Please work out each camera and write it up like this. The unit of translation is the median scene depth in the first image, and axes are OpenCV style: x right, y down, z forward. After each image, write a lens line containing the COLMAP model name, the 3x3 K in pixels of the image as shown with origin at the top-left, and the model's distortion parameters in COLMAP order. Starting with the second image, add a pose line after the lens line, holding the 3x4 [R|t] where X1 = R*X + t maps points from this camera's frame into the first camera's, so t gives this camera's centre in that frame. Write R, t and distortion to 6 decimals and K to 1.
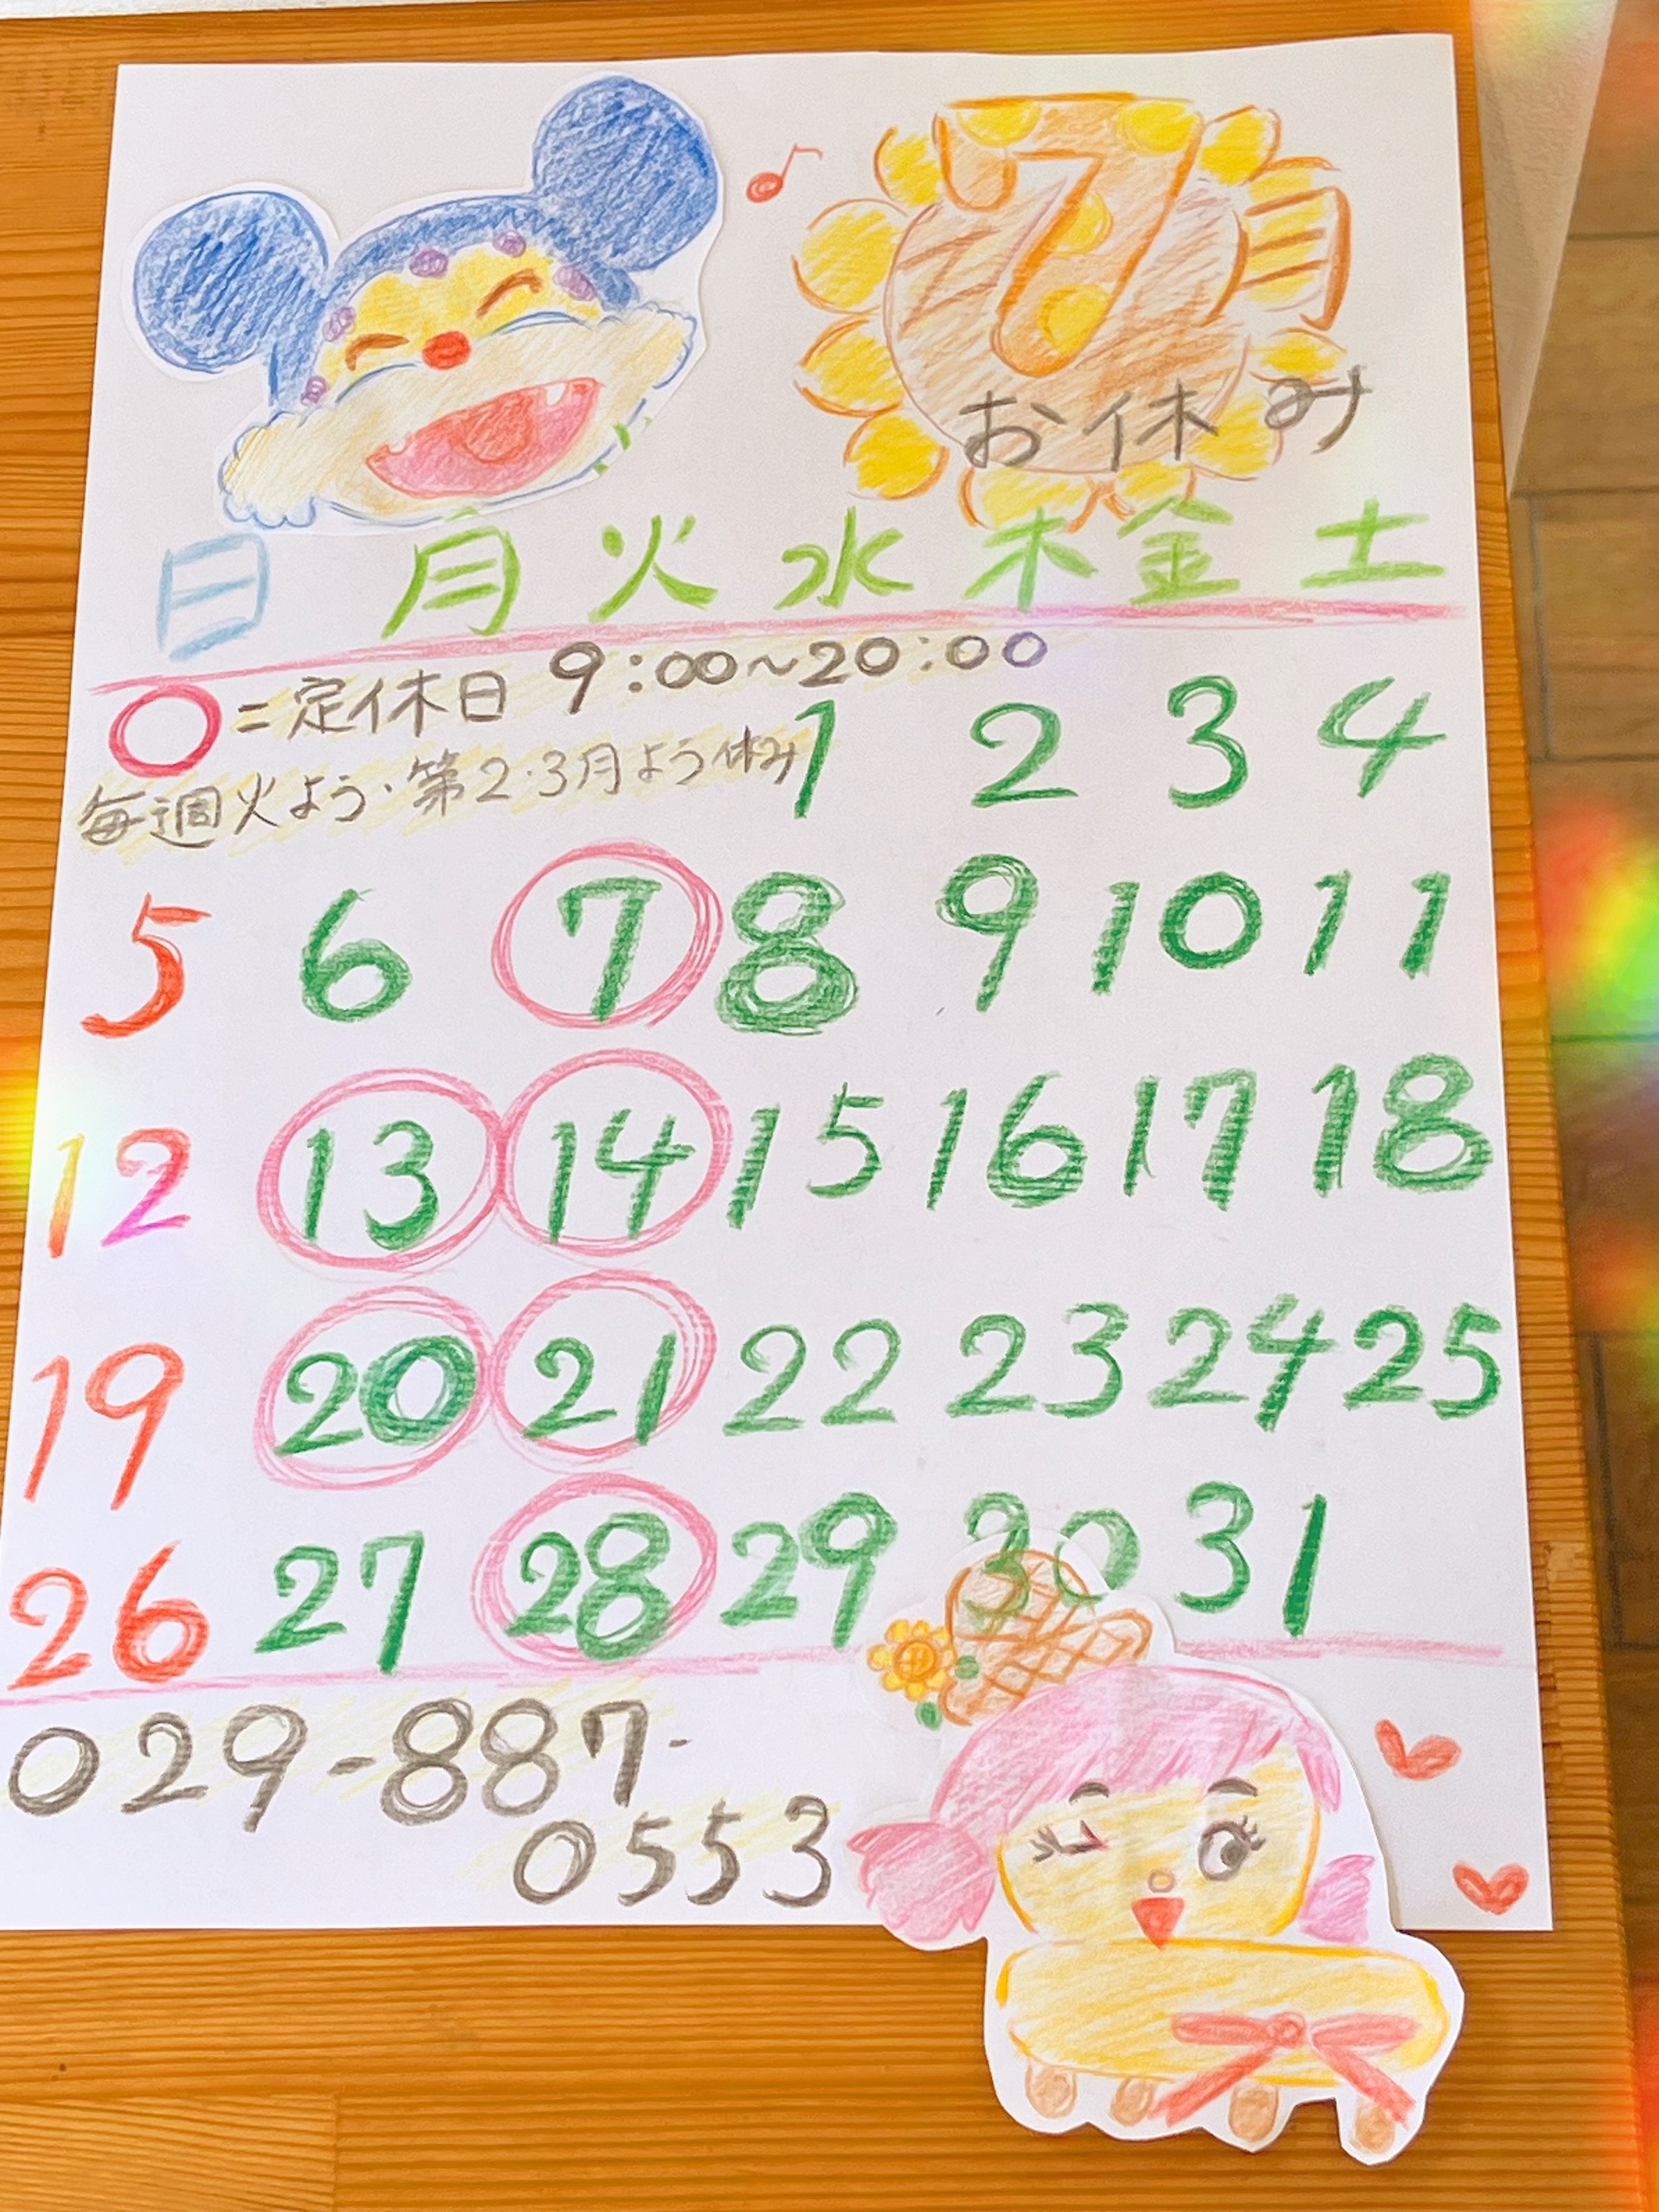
lens RADIAL K [[4147.7, 0, 823.0], [0, 4147.7, 1100.3], [0, 0, 1]] dist [0.165340, 0.000000]
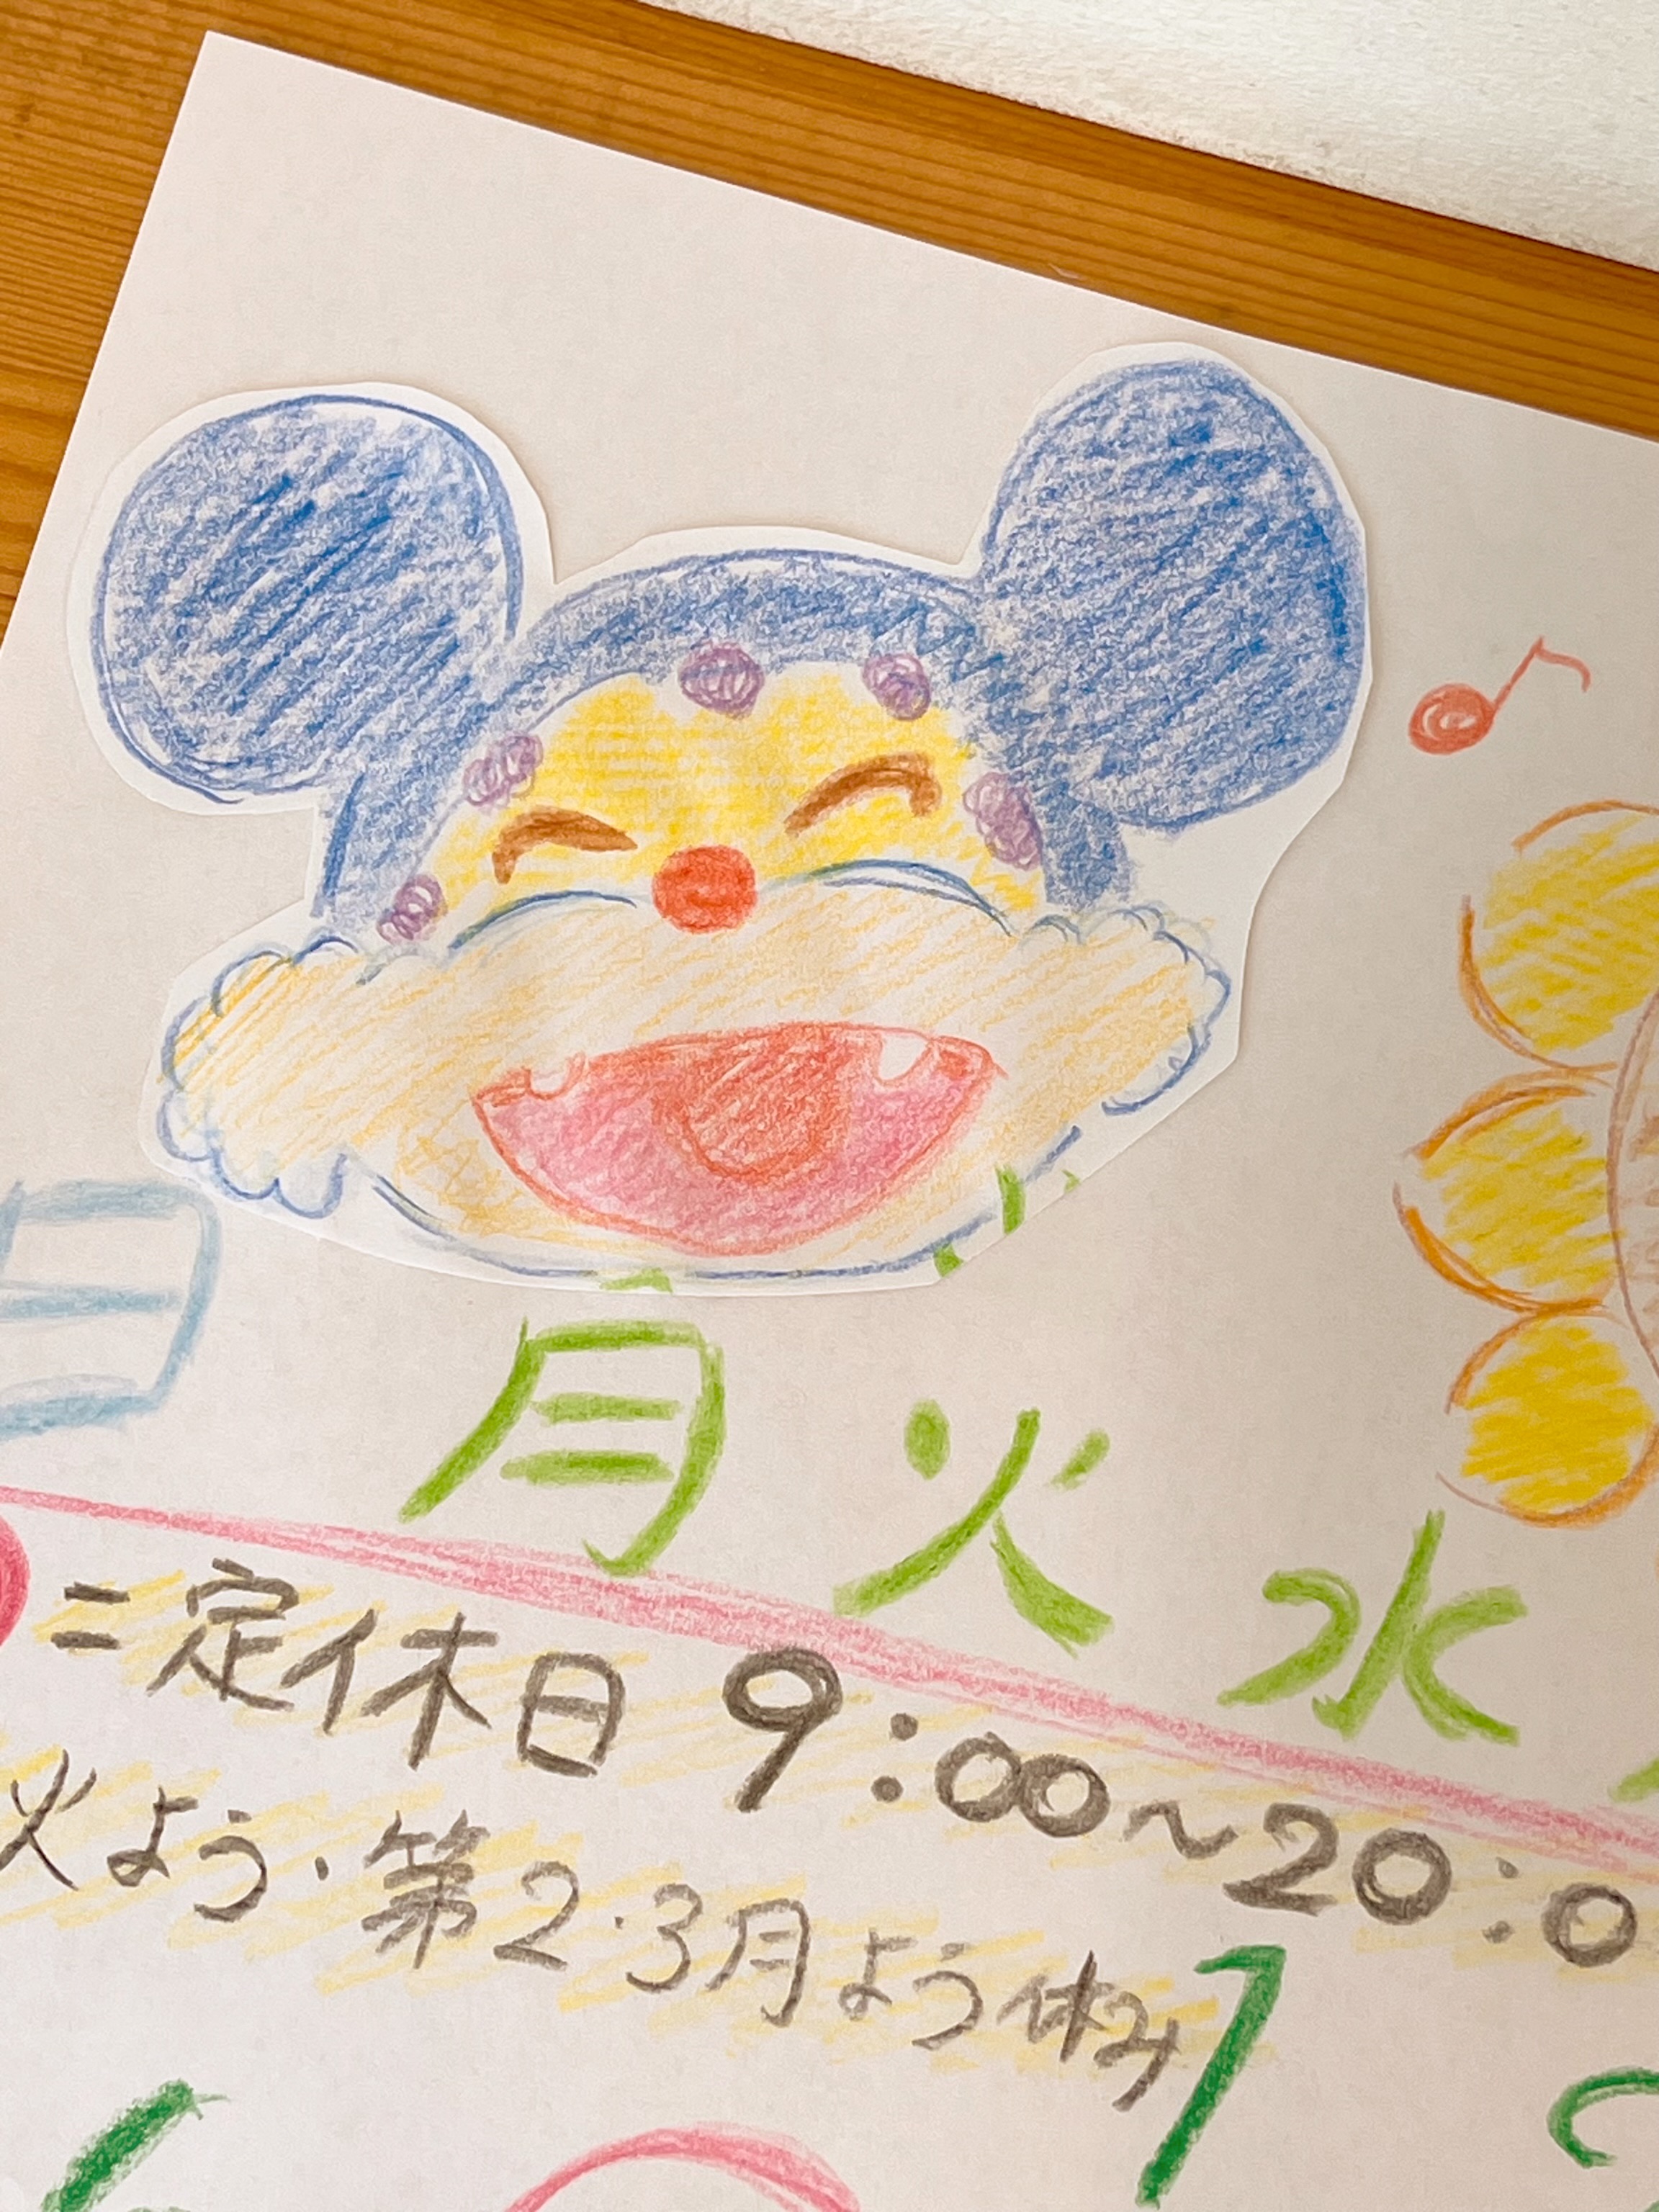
lens RADIAL K [[4147.7, 0, 826.1], [0, 4147.7, 1105.7], [0, 0, 1]] dist [0.165340, 0.000000]
pose [[0.960222, 0.277982, 0.026445, -0.084163], [-0.277099, 0.936889, 0.213201, -0.265560], [0.034490, -0.212048, 0.976650, 0.545392]]
